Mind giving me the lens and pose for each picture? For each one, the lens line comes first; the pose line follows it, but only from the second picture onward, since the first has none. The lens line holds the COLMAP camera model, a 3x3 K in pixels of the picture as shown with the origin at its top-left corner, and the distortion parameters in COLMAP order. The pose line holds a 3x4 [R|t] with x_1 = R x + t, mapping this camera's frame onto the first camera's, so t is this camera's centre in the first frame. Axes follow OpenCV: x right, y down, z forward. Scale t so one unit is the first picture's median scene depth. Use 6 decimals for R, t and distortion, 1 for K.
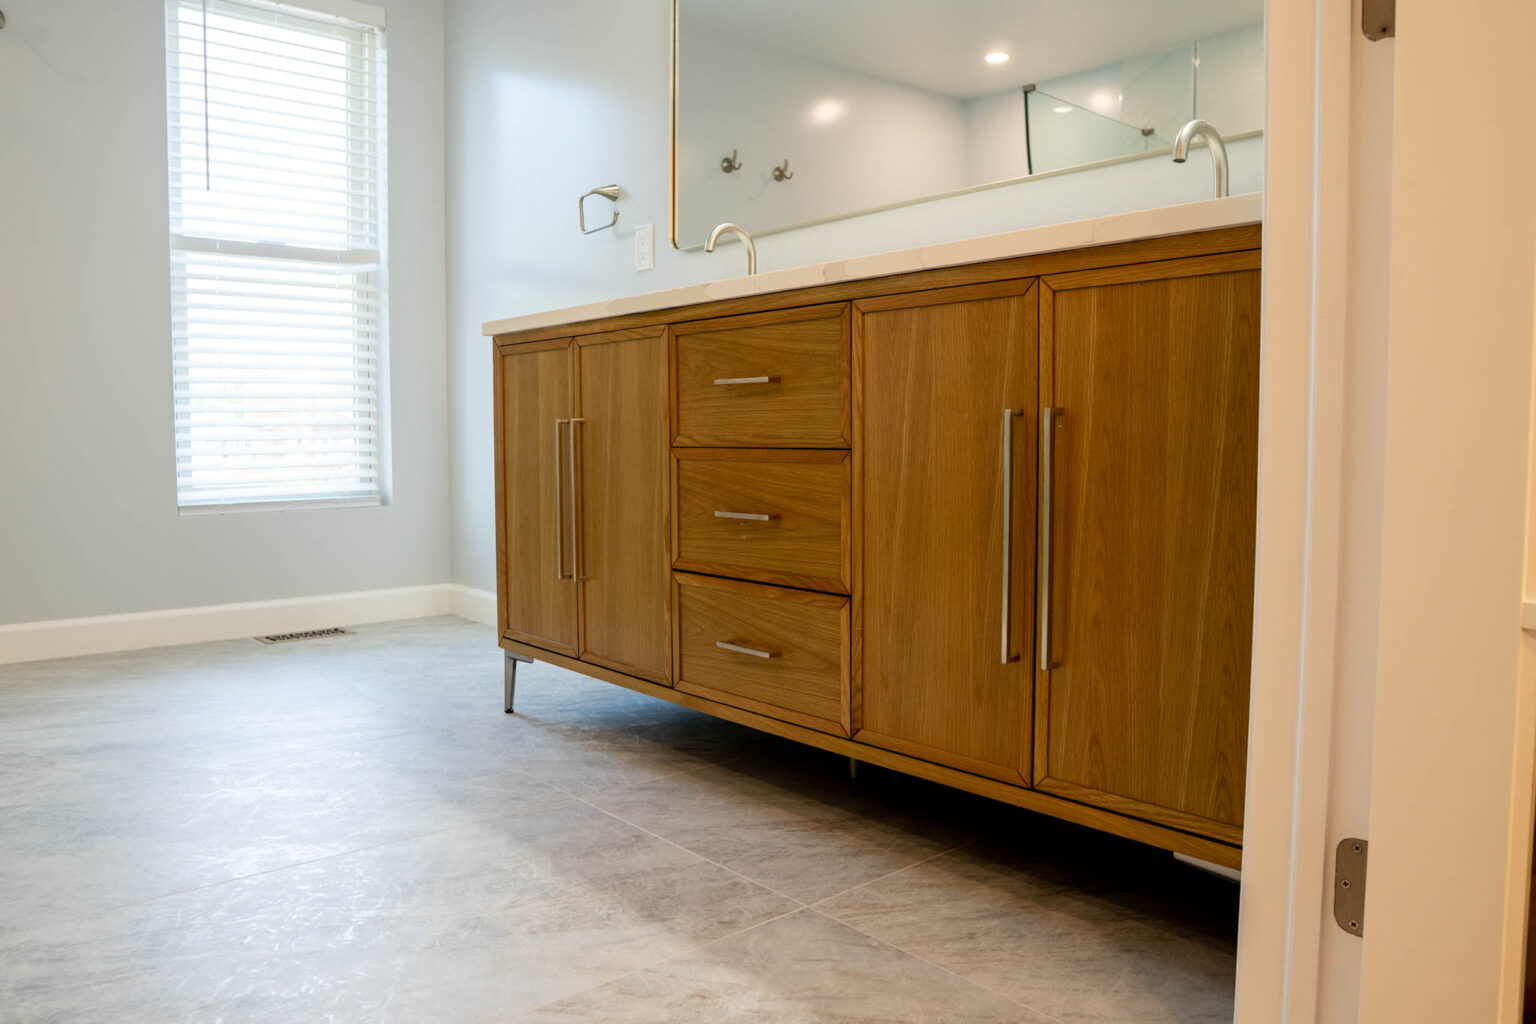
lens RADIAL K [[1086.3, 0, 768.0], [0, 1086.3, 512.0], [0, 0, 1]] dist [-0.100715, 0.060856]
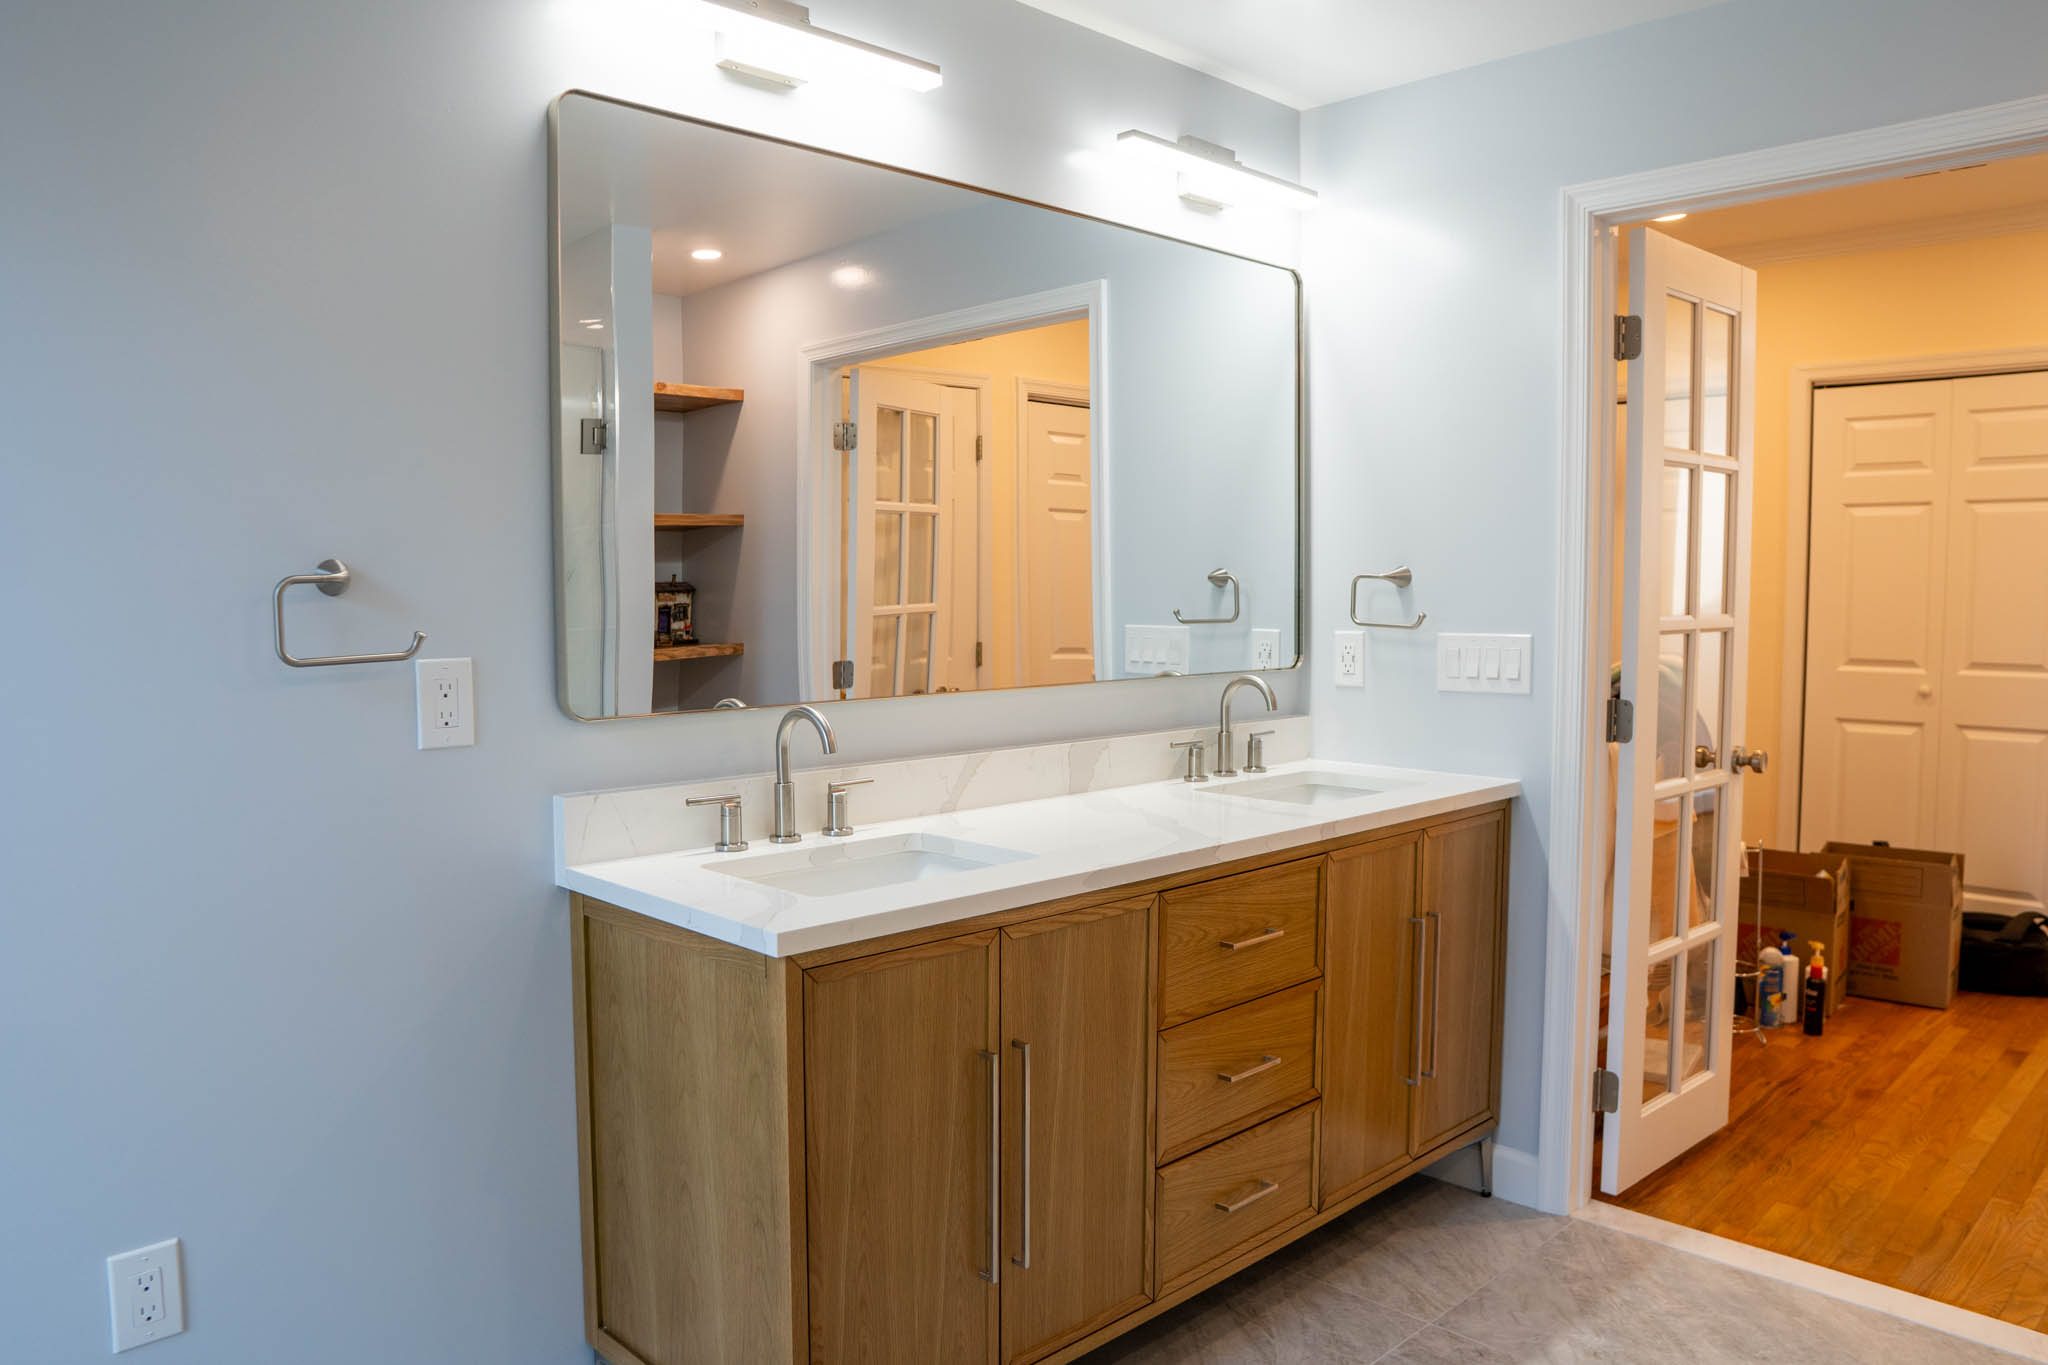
lens RADIAL K [[1448.4, 0, 1024.0], [0, 1448.4, 682.5], [0, 0, 1]] dist [-0.100715, 0.060856]
pose [[-0.046299, -0.065991, 0.996745, -1.428778], [0.075867, 0.994701, 0.069380, -0.501672], [-0.996042, 0.078833, -0.041047, 1.341946]]
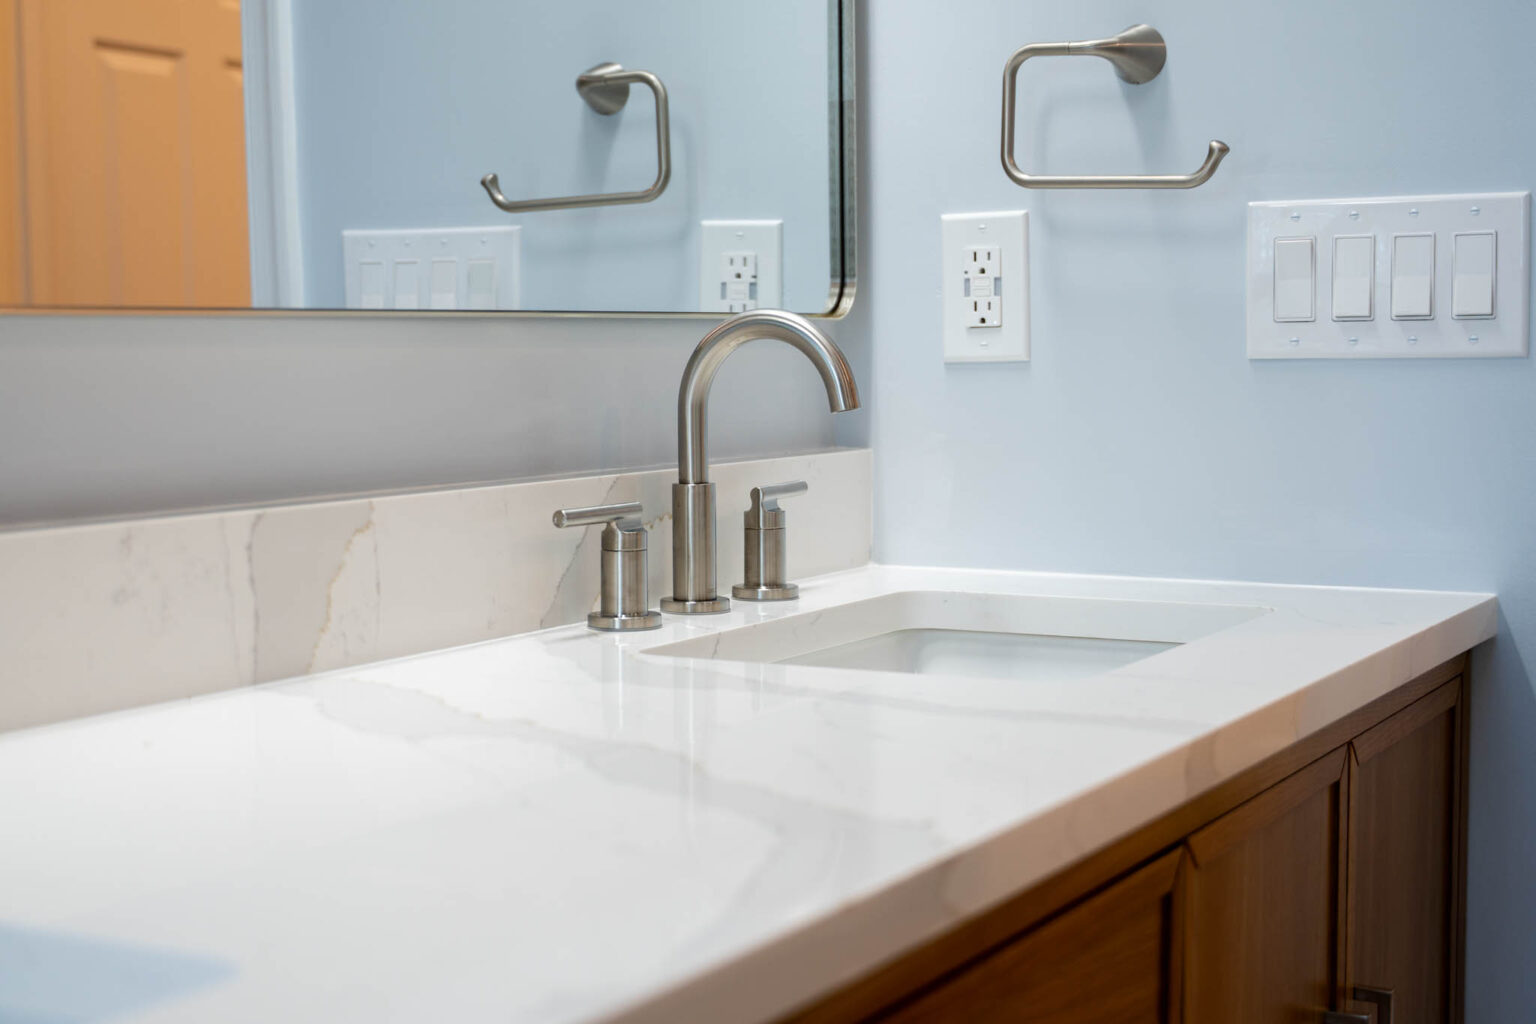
lens RADIAL K [[2534.0, 0, 795.5], [0, 2534.0, 538.8], [0, 0, 1]] dist [0.044009, 0.076597]
pose [[-0.333414, -0.078757, 0.939485, -0.636377], [0.076687, 0.990937, 0.110285, -0.382422], [-0.939656, 0.108817, -0.324353, 1.332452]]
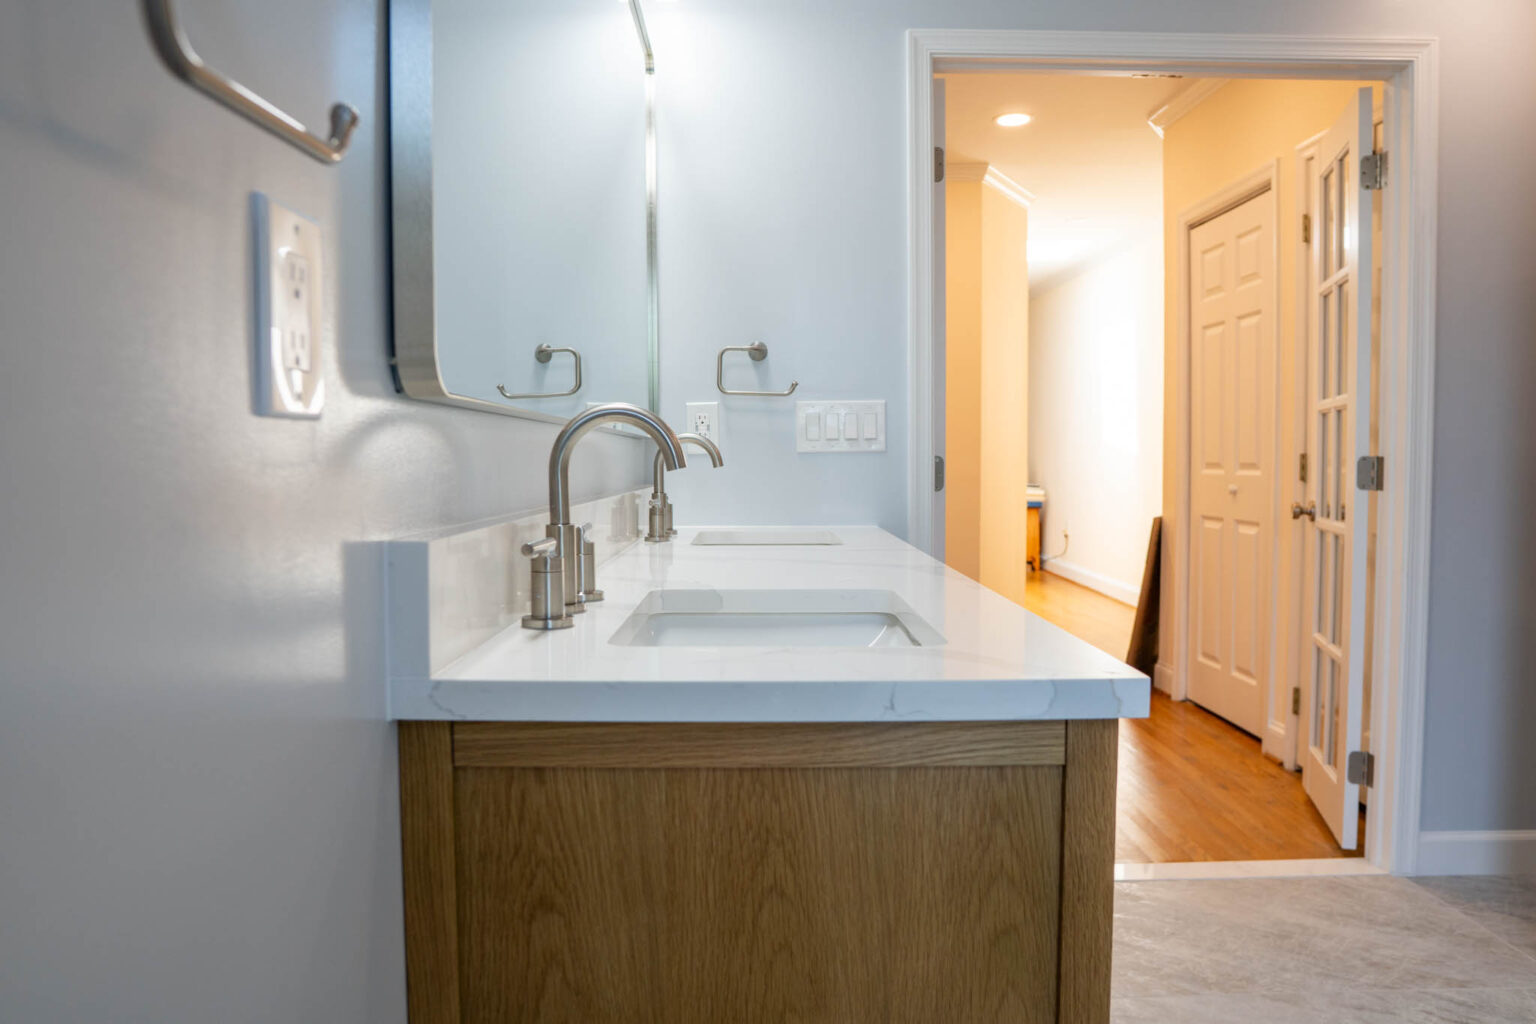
lens RADIAL K [[1086.3, 0, 768.0], [0, 1086.3, 512.0], [0, 0, 1]] dist [-0.100715, 0.060856]
pose [[-0.754078, -0.026564, 0.656247, -0.573925], [0.054764, 0.993159, 0.103129, -0.397205], [-0.654497, 0.113706, -0.747465, 1.969689]]
